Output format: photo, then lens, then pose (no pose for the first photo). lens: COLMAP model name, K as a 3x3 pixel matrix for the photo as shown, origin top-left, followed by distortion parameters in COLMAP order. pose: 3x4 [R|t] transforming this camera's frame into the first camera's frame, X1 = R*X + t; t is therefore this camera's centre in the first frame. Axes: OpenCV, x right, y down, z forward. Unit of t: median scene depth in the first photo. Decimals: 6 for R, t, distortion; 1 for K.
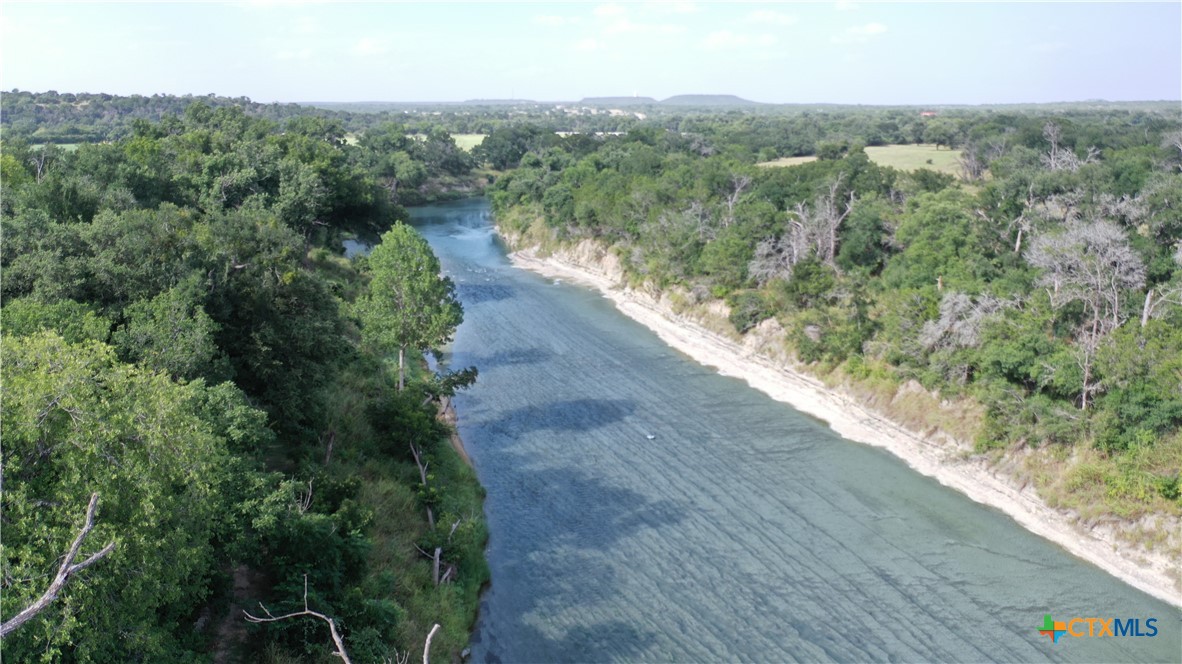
lens RADIAL K [[925.2, 0, 591.3], [0, 925.2, 326.1], [0, 0, 1]] dist [-0.005664, 0.010253]
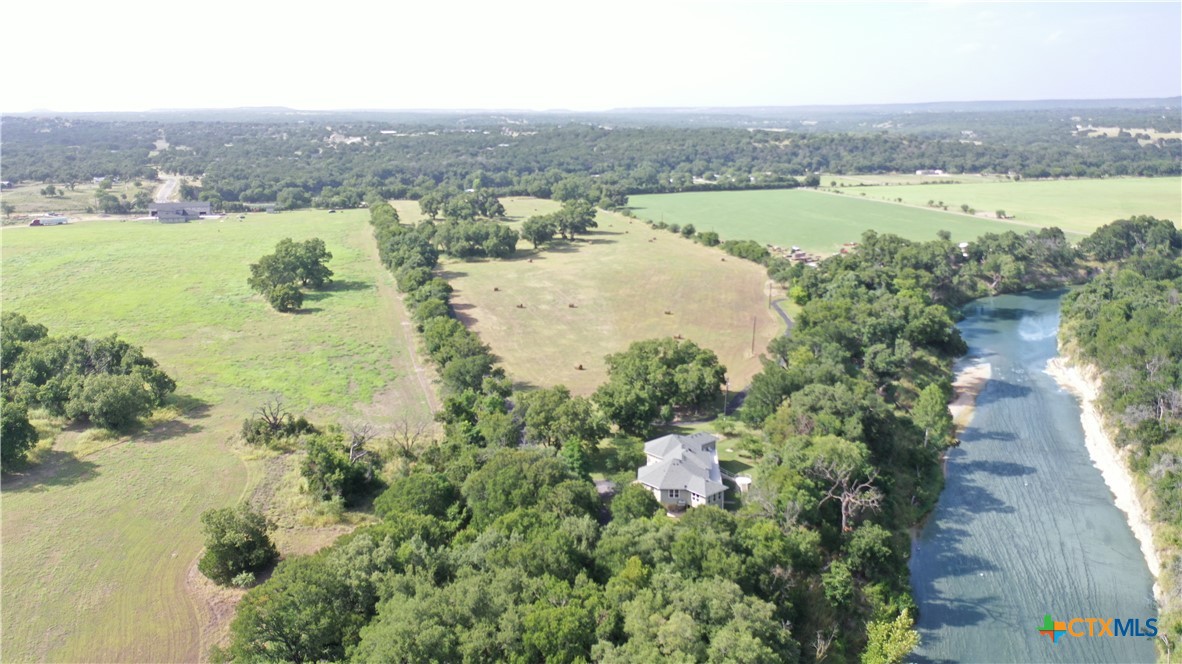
lens RADIAL K [[925.2, 0, 593.2], [0, 925.2, 324.1], [0, 0, 1]] dist [-0.005664, 0.010253]
pose [[0.778410, 0.132982, -0.613509, 0.151393], [-0.129382, 0.990308, 0.050497, -0.067692], [0.614278, 0.040069, 0.788072, -0.404853]]
